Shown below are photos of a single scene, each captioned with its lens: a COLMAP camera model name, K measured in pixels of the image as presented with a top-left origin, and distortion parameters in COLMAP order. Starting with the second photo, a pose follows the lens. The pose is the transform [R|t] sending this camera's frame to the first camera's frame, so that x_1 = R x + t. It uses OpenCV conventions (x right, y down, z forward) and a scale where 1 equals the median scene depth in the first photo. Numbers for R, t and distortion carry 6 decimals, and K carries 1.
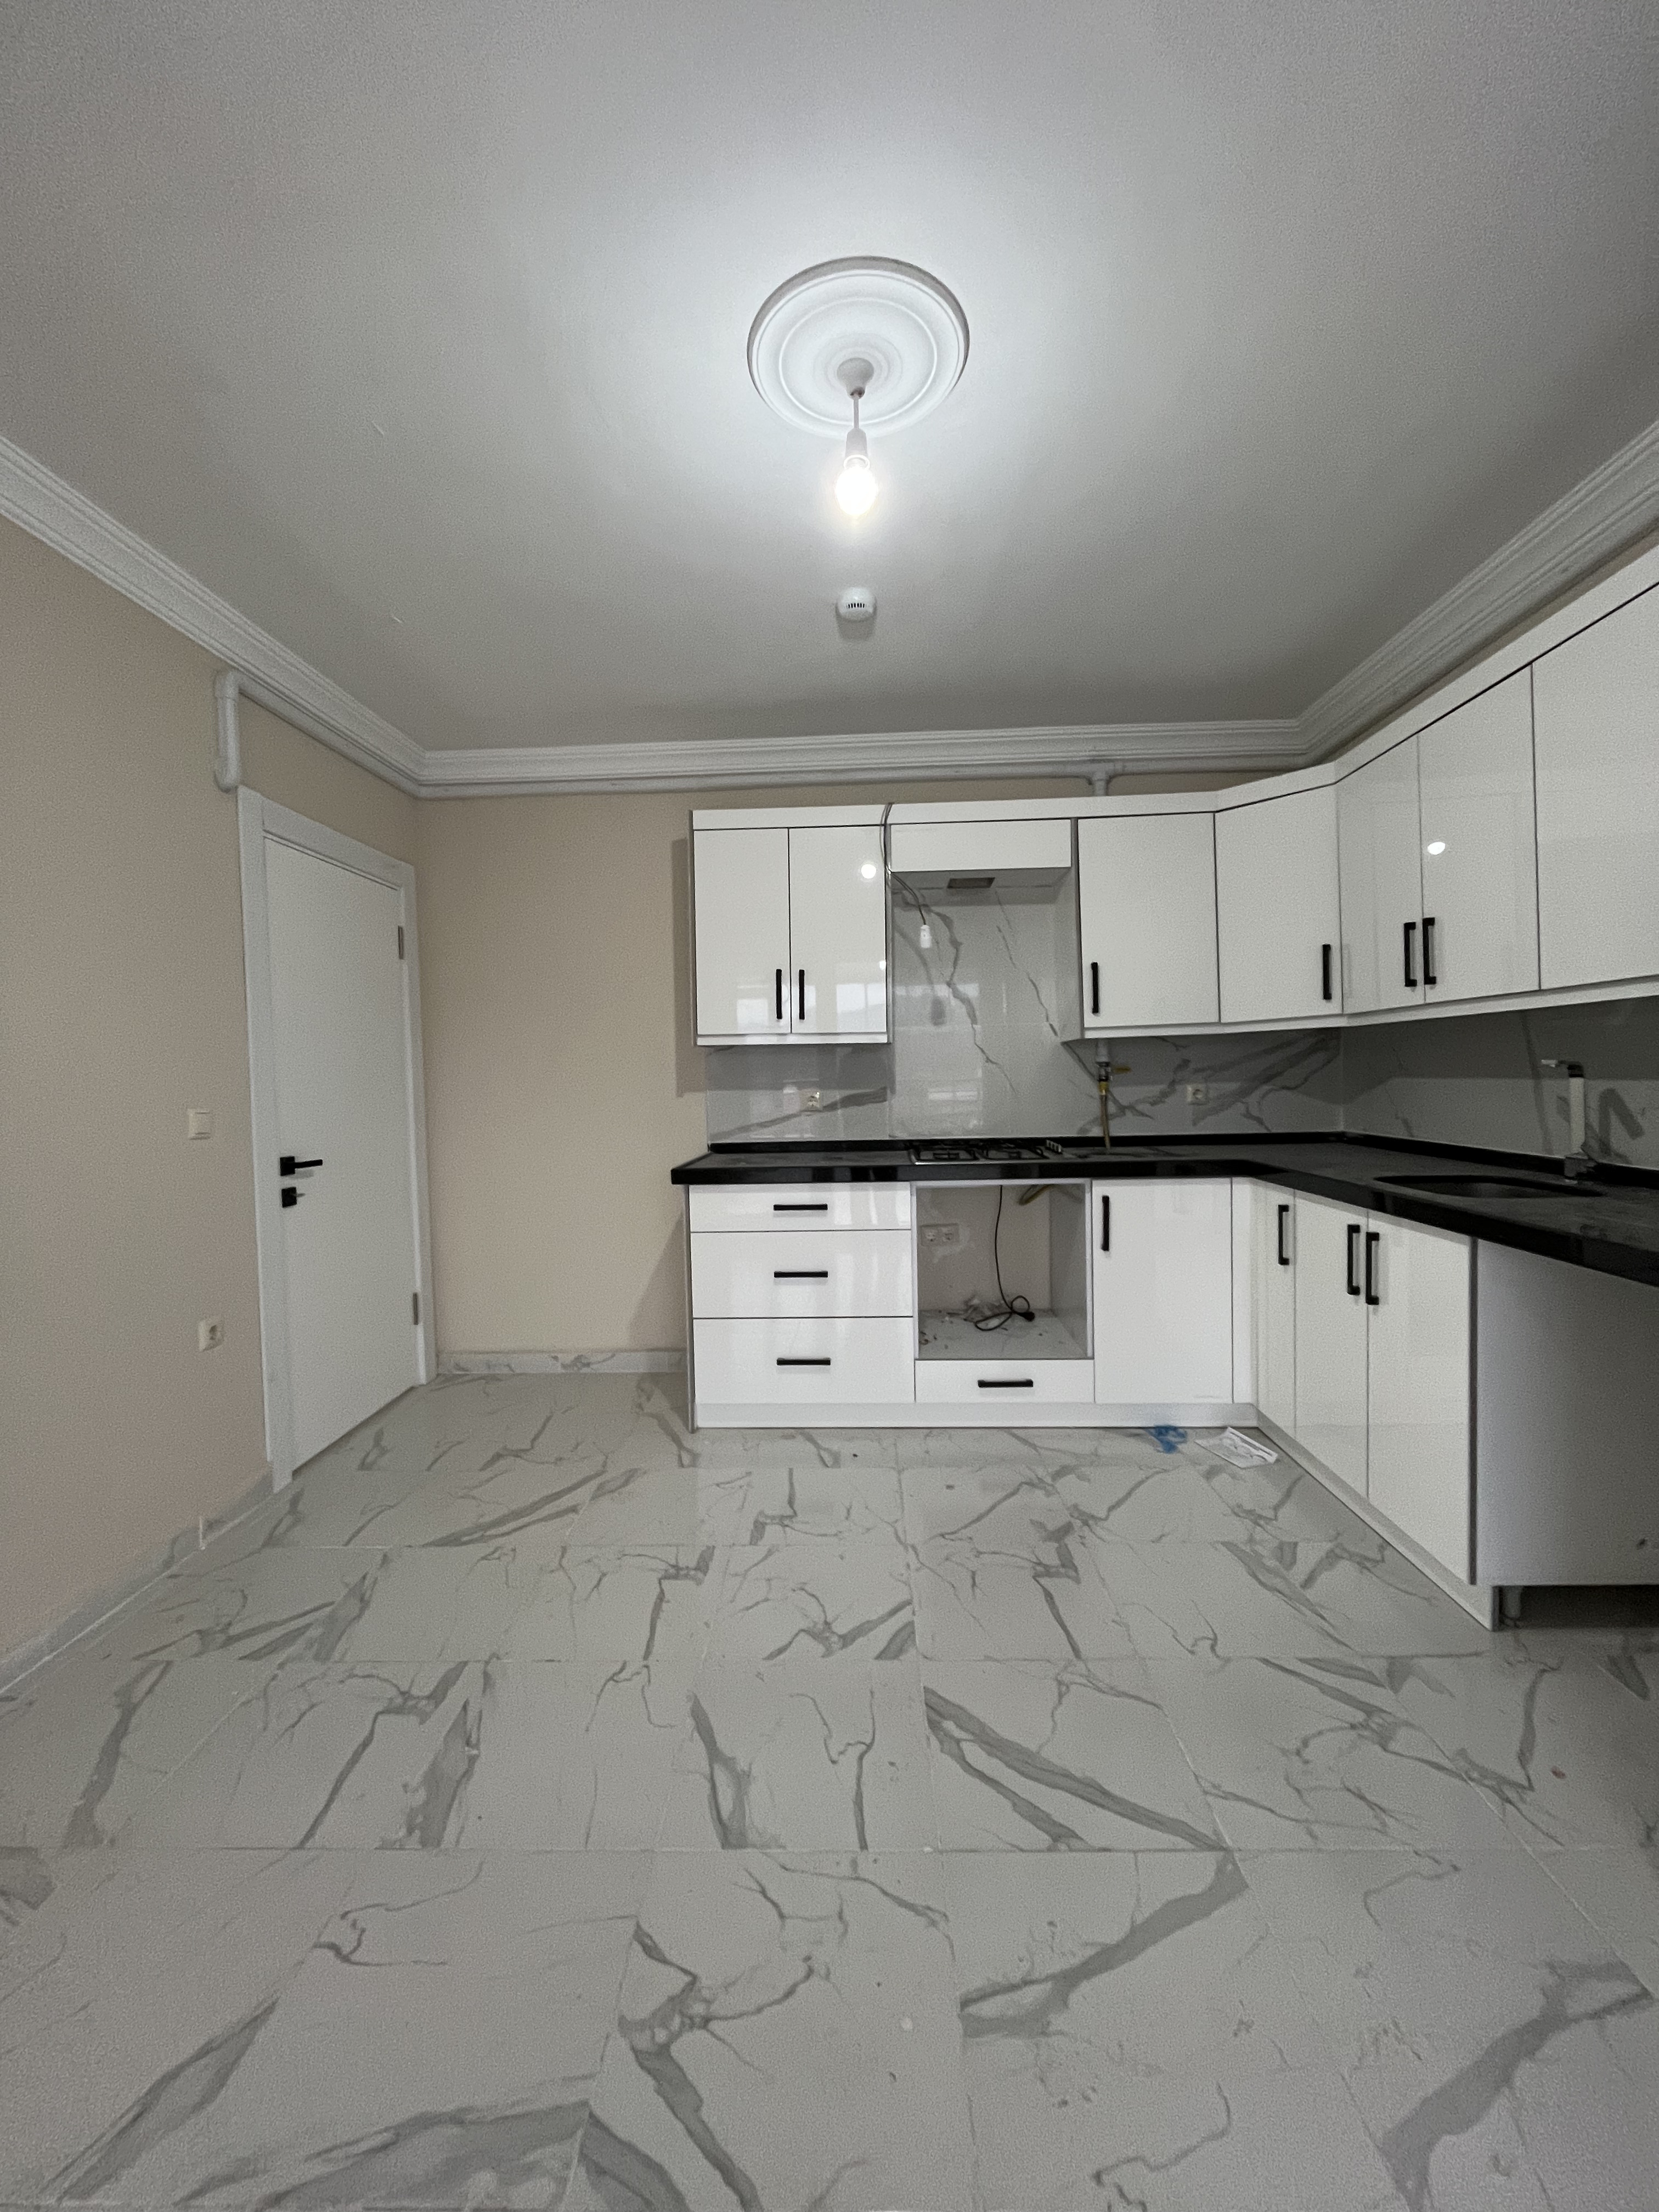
lens RADIAL K [[889.4, 0, 836.5], [0, 889.4, 1110.1], [0, 0, 1]] dist [-0.002799, -0.000930]
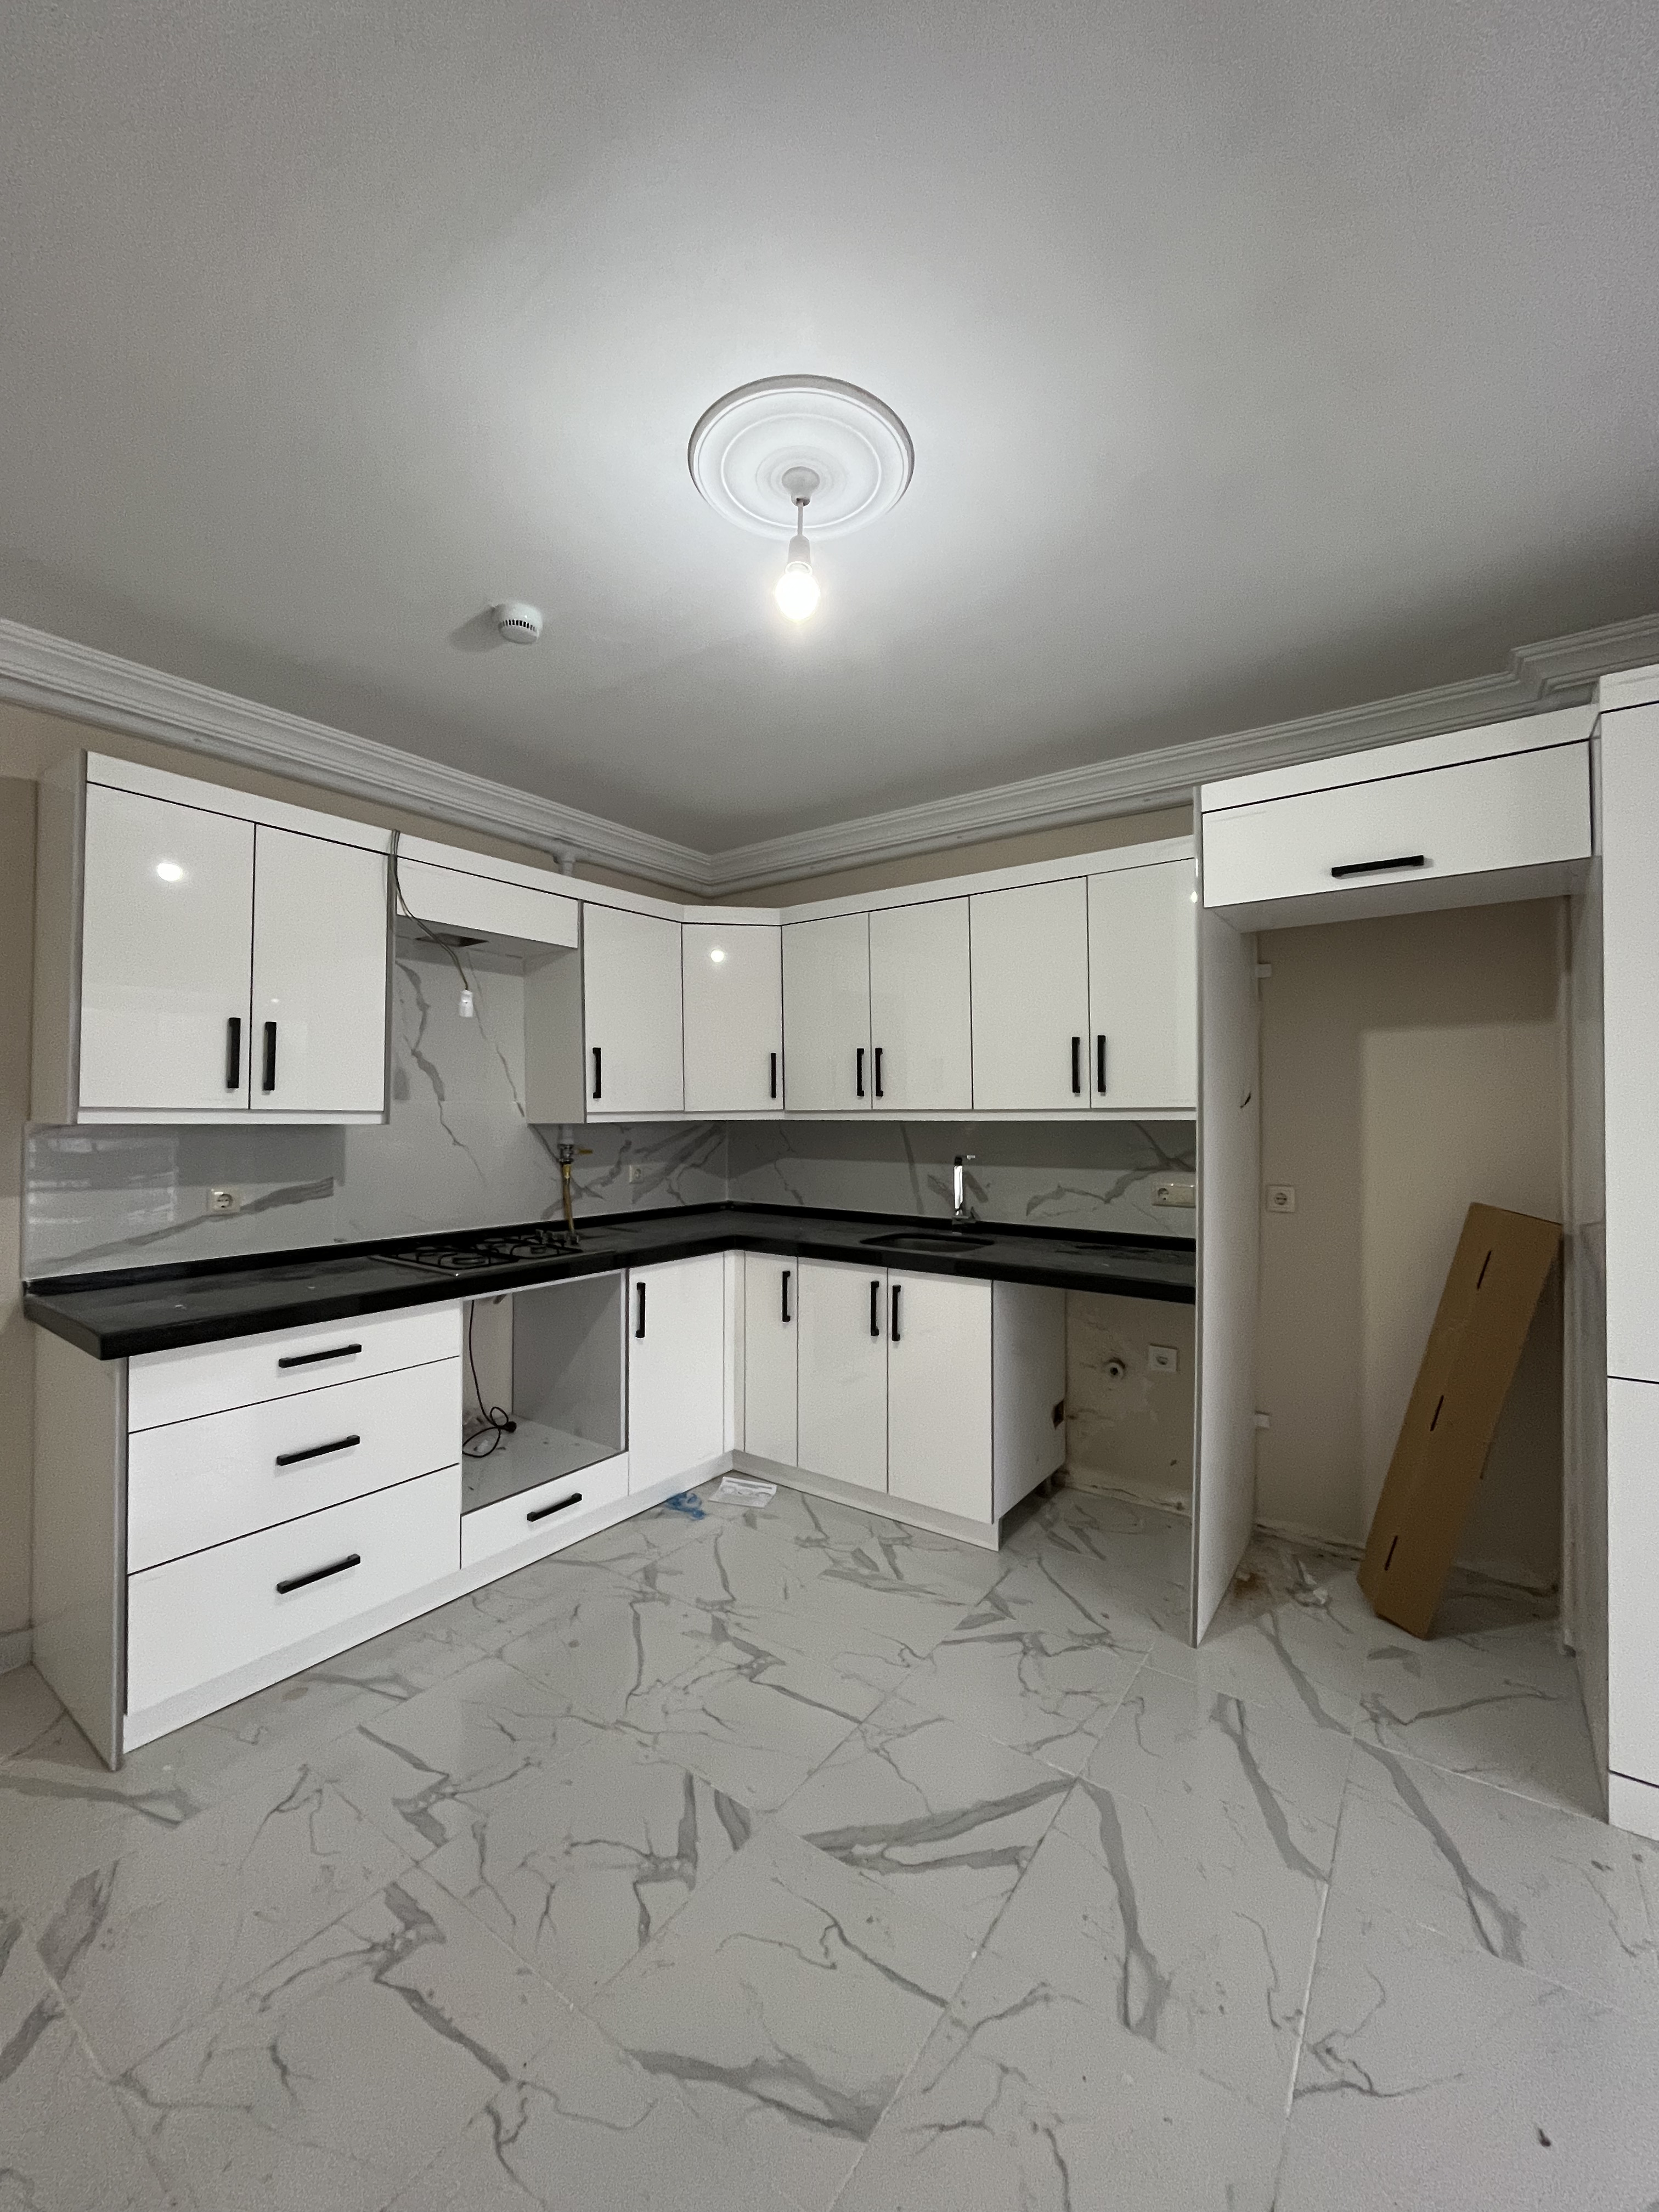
lens RADIAL K [[889.4, 0, 823.0], [0, 889.4, 1106.1], [0, 0, 1]] dist [-0.002799, -0.000930]
pose [[0.555908, 0.028933, 0.830740, -0.437036], [0.019828, 0.998648, -0.048049, -0.052460], [-0.831008, 0.043182, 0.554582, 0.264655]]
